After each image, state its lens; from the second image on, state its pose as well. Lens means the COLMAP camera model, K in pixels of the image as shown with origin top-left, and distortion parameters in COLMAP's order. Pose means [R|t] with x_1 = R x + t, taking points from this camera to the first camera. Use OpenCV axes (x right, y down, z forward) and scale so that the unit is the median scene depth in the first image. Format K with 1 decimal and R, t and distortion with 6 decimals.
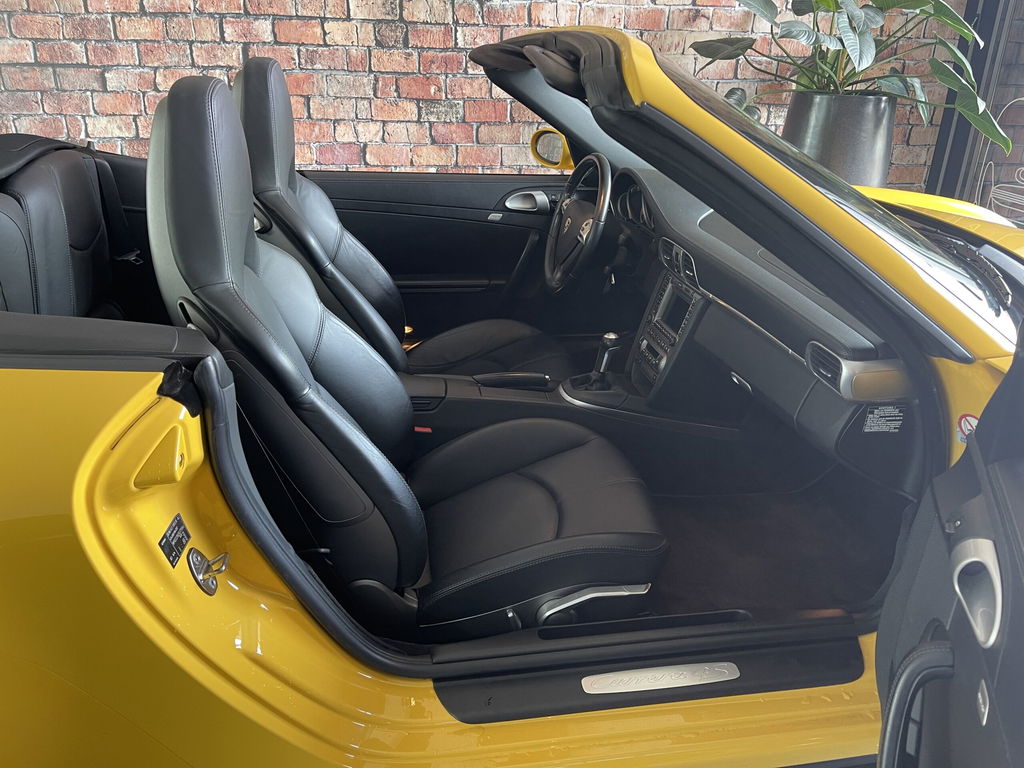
lens RADIAL K [[773.5, 0, 515.9], [0, 773.5, 380.4], [0, 0, 1]] dist [0.086870, -0.124463]
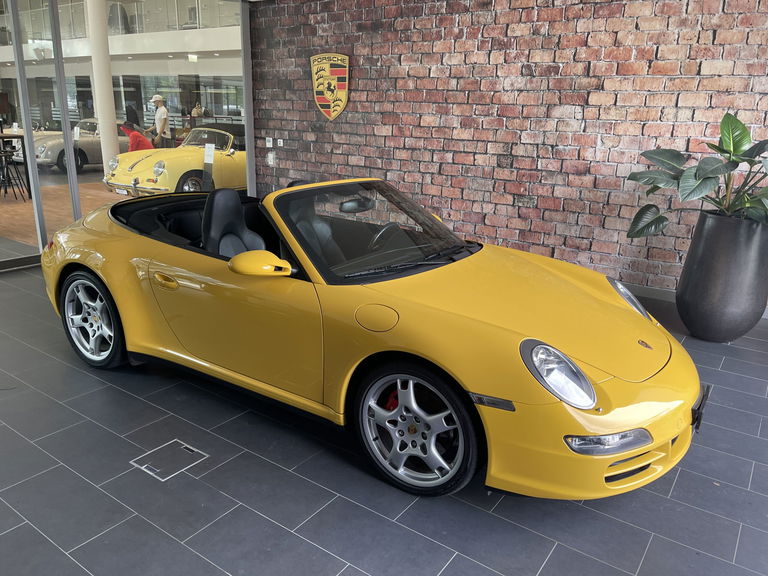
lens RADIAL K [[579.7, 0, 390.2], [0, 579.7, 286.2], [0, 0, 1]] dist [0.085118, -0.121840]
pose [[0.733975, 0.188149, -0.652595, 0.636500], [-0.289308, 0.955941, -0.049779, 0.005550], [0.614477, 0.225338, 0.756070, -0.192789]]
